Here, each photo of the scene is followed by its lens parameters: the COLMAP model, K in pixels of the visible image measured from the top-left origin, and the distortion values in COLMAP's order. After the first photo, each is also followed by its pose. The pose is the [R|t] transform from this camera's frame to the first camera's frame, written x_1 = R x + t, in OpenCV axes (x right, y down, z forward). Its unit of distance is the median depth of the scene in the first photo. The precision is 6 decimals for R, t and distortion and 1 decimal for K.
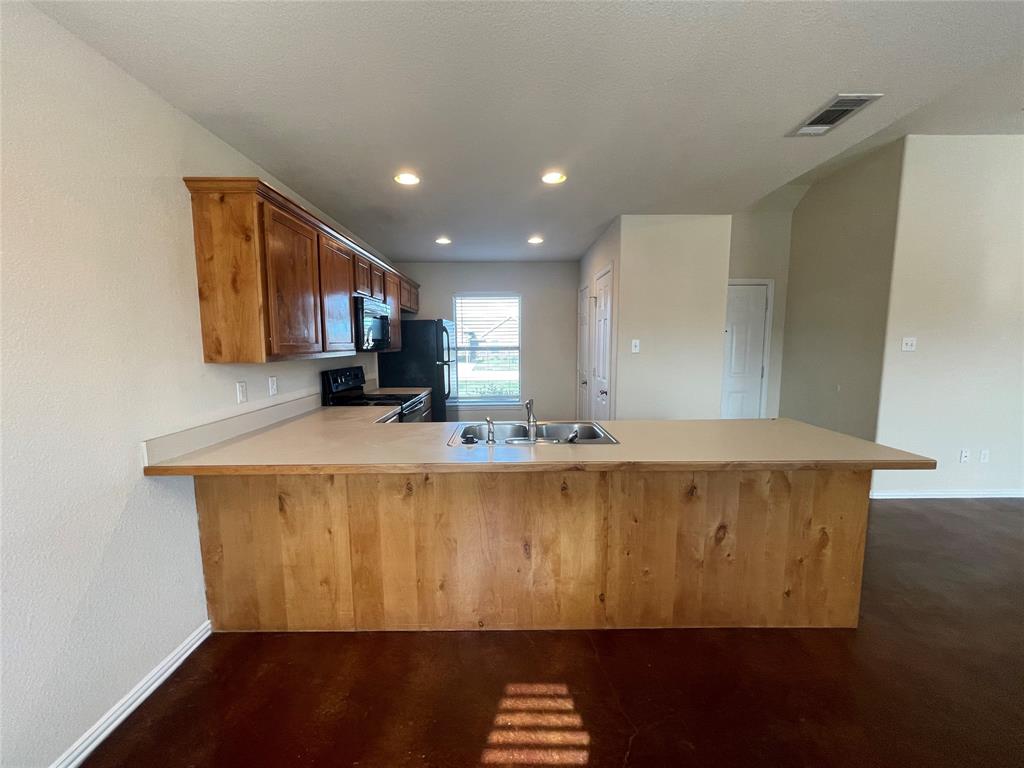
lens RADIAL K [[417.3, 0, 506.2], [0, 417.3, 388.5], [0, 0, 1]] dist [-0.002852, 0.001535]
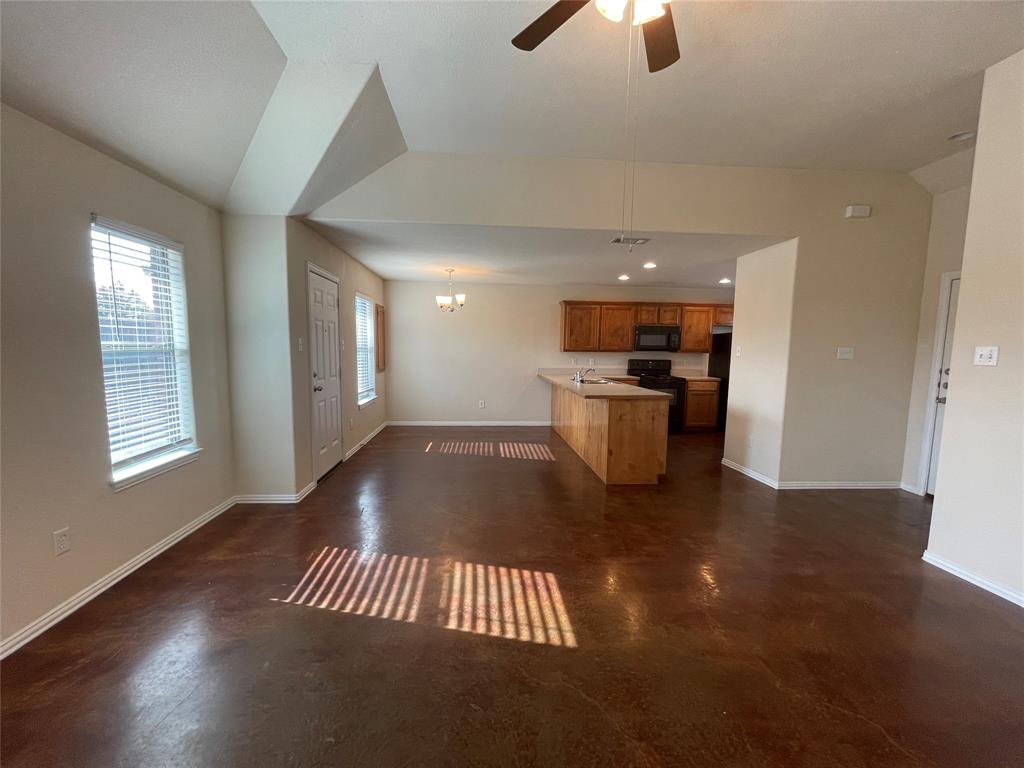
lens RADIAL K [[417.3, 0, 504.2], [0, 417.3, 386.0], [0, 0, 1]] dist [-0.002852, 0.001535]
pose [[0.063202, 0.100837, -0.992893, 2.873817], [-0.124820, 0.987869, 0.092381, -0.037654], [0.990164, 0.118094, 0.075022, 0.292197]]
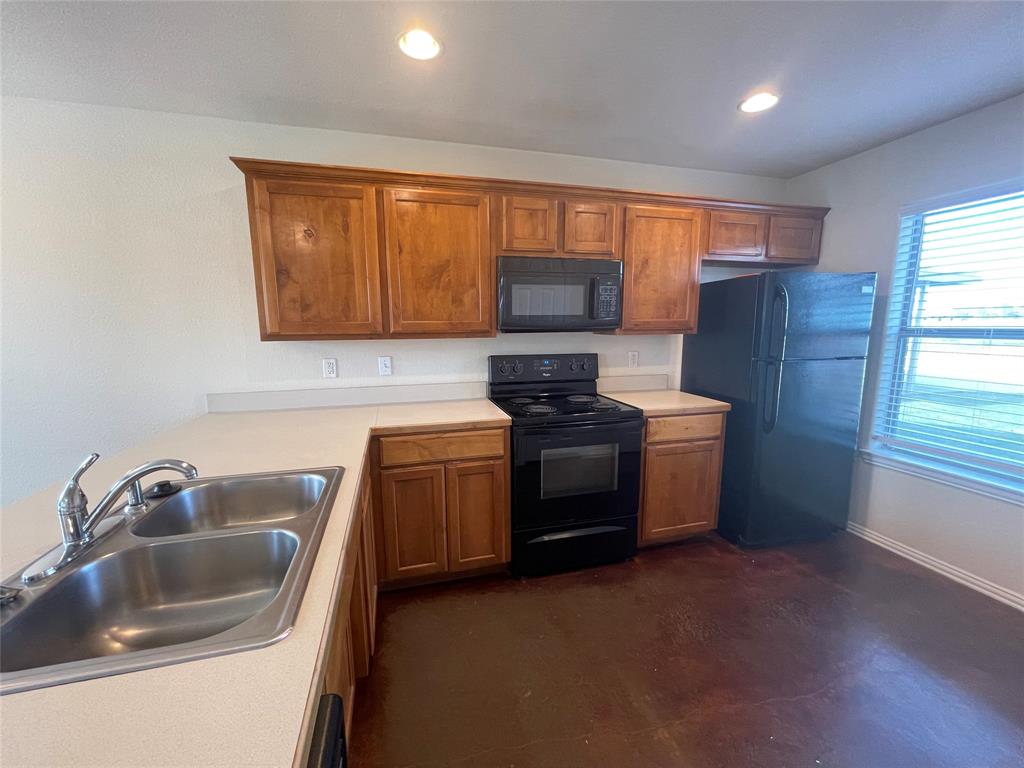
lens RADIAL K [[417.3, 0, 507.9], [0, 417.3, 386.8], [0, 0, 1]] dist [-0.002852, 0.001535]
pose [[0.260550, 0.151107, -0.953562, 0.594065], [-0.101947, 0.986460, 0.128465, -0.146064], [0.960063, 0.063741, 0.272427, 1.320290]]
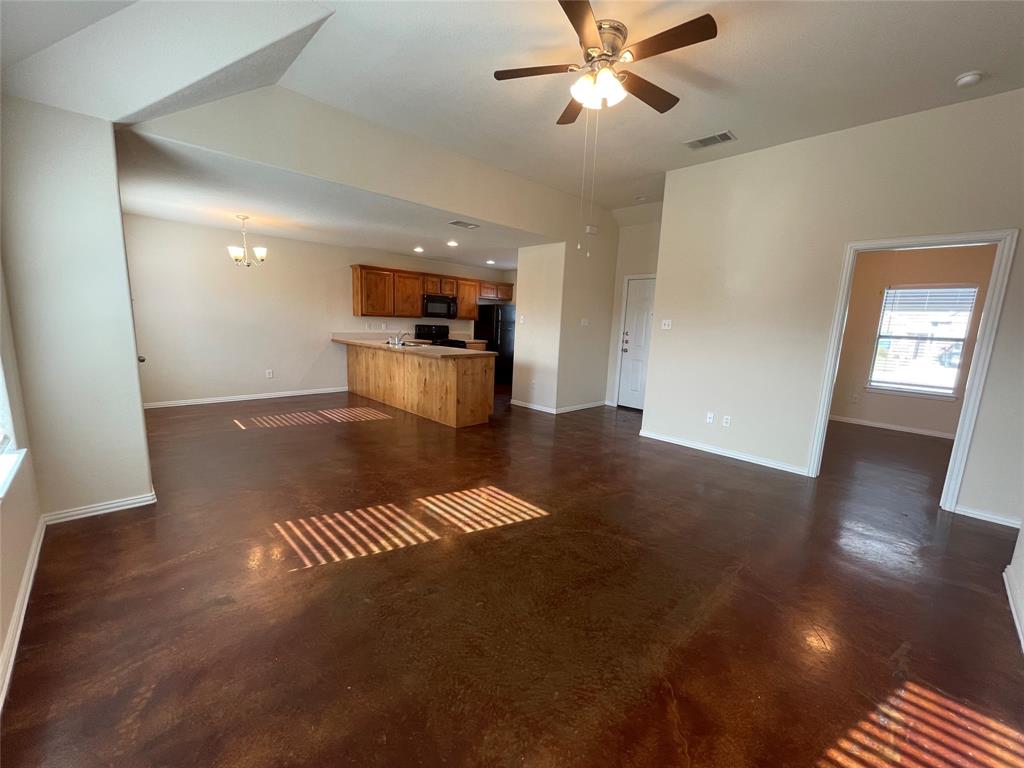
lens RADIAL K [[417.3, 0, 507.5], [0, 417.3, 388.2], [0, 0, 1]] dist [-0.002852, 0.001535]
pose [[0.687389, 0.149723, -0.710689, 2.868834], [-0.124150, 0.988341, 0.088136, 0.075731], [0.715599, 0.027648, 0.697963, -0.549294]]
